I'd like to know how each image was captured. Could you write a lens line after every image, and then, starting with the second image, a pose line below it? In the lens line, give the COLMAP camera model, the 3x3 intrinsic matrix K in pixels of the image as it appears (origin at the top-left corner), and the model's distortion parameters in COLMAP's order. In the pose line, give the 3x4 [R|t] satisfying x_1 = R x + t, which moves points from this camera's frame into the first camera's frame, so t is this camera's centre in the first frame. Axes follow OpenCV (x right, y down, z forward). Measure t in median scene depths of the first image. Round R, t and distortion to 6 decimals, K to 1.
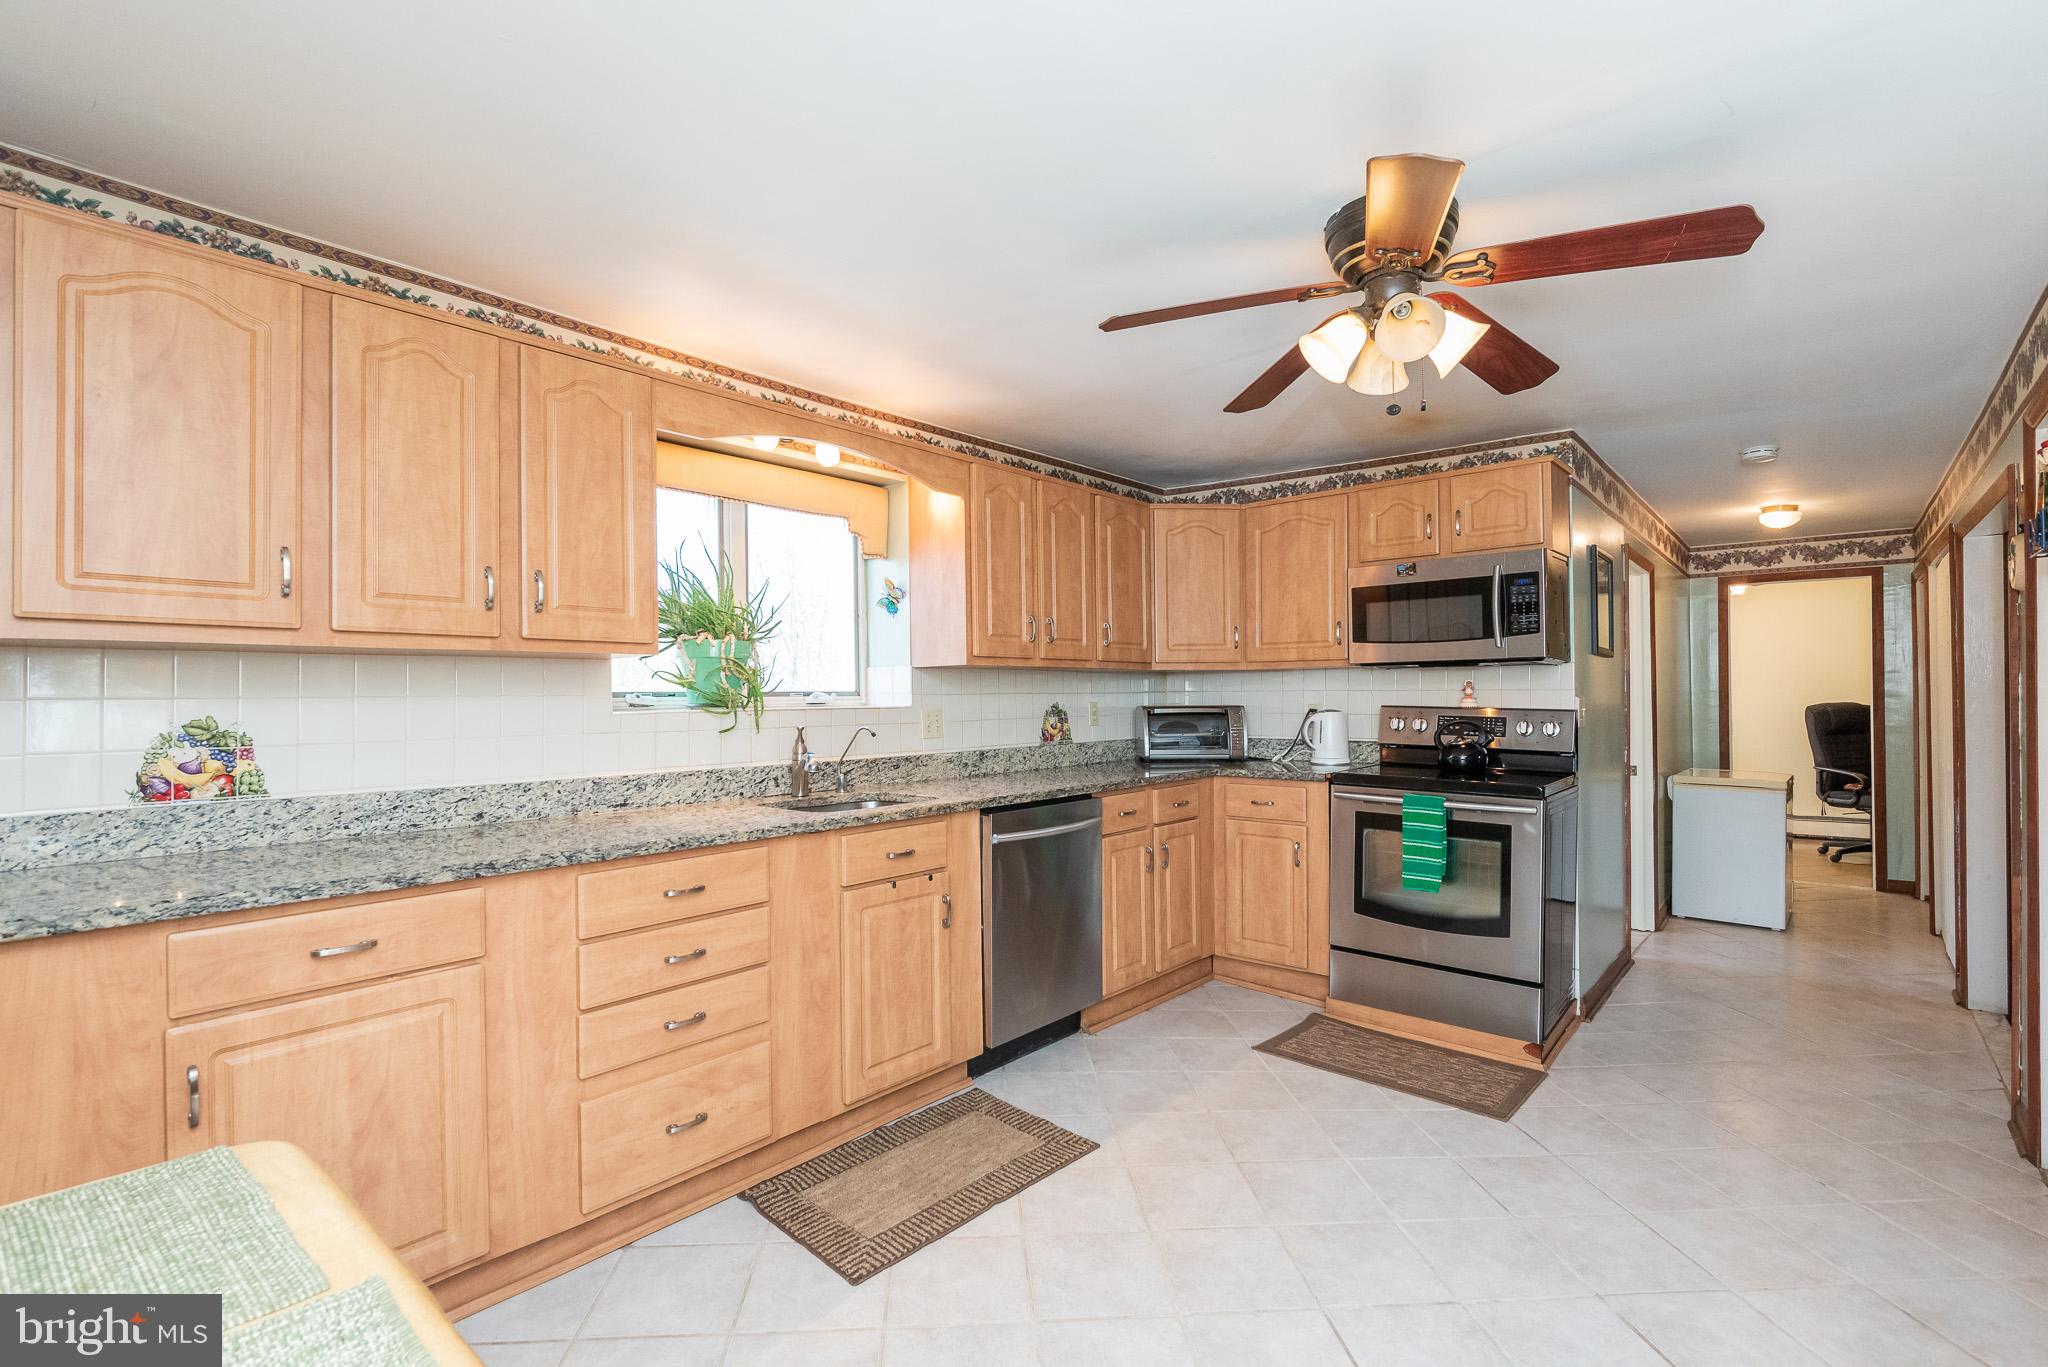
lens RADIAL K [[933.0, 0, 1024.0], [0, 933.0, 683.5], [0, 0, 1]] dist [0.001081, -0.000134]
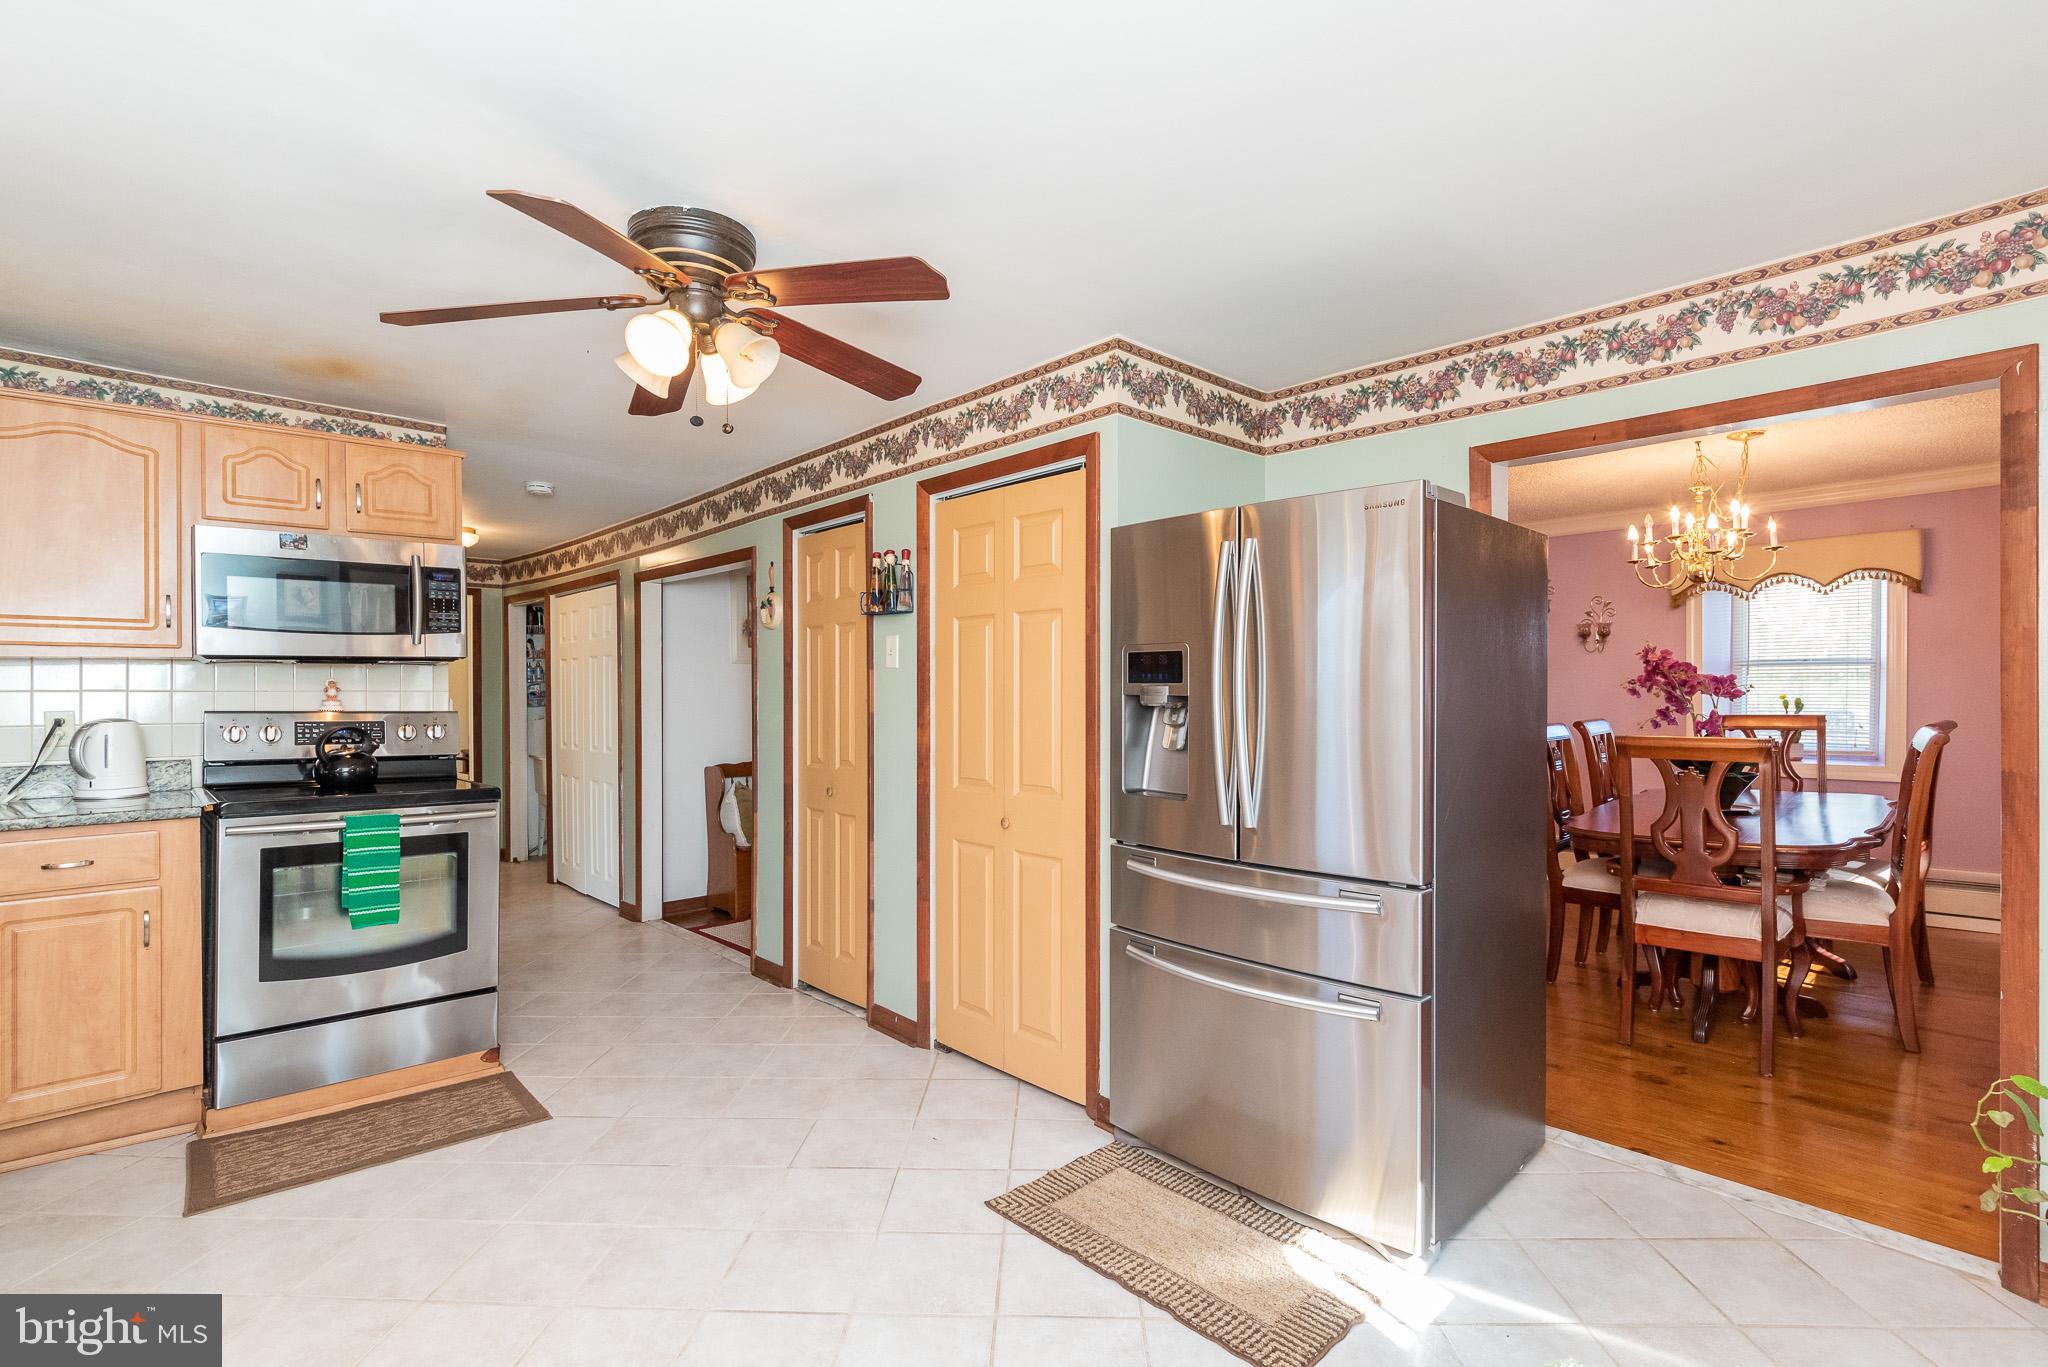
lens RADIAL K [[950.8, 0, 1014.9], [0, 950.8, 693.6], [0, 0, 1]] dist [-0.004701, -0.001691]
pose [[0.112914, 0.001023, 0.993604, -0.341047], [-0.010236, 0.999948, 0.000133, 0.002587], [-0.993552, -0.010186, 0.112918, 0.295211]]
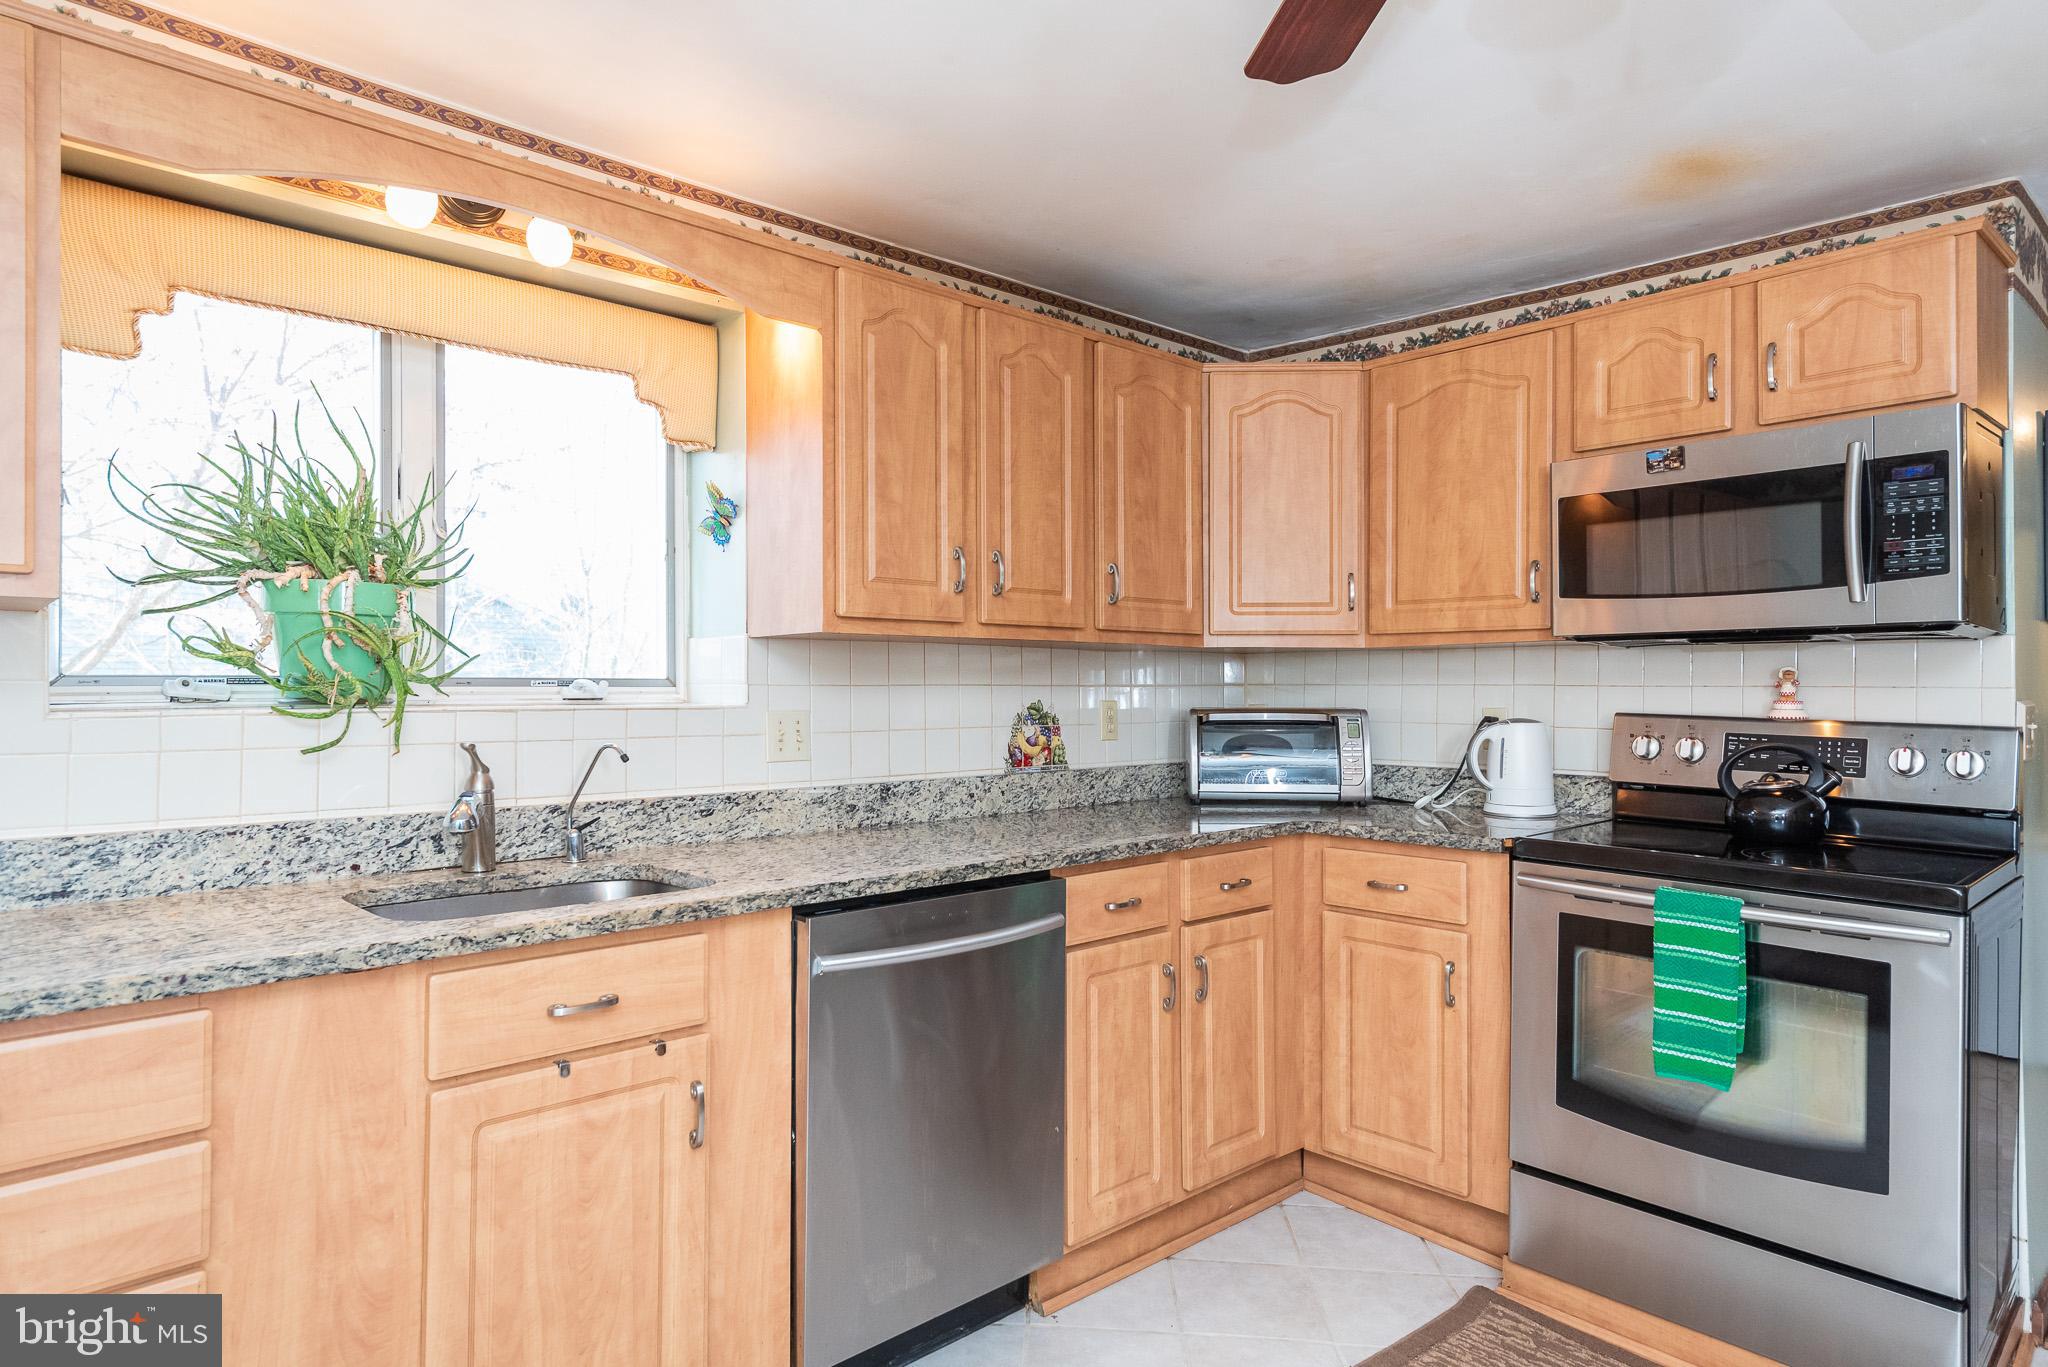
lens RADIAL K [[1197.3, 0, 1014.9], [0, 1197.3, 669.5], [0, 0, 1]] dist [0.024214, -0.000352]
pose [[0.994263, 0.008056, -0.106656, 0.117538], [-0.008346, 0.999963, -0.002267, 0.002688], [0.106634, 0.003144, 0.994293, 0.282054]]
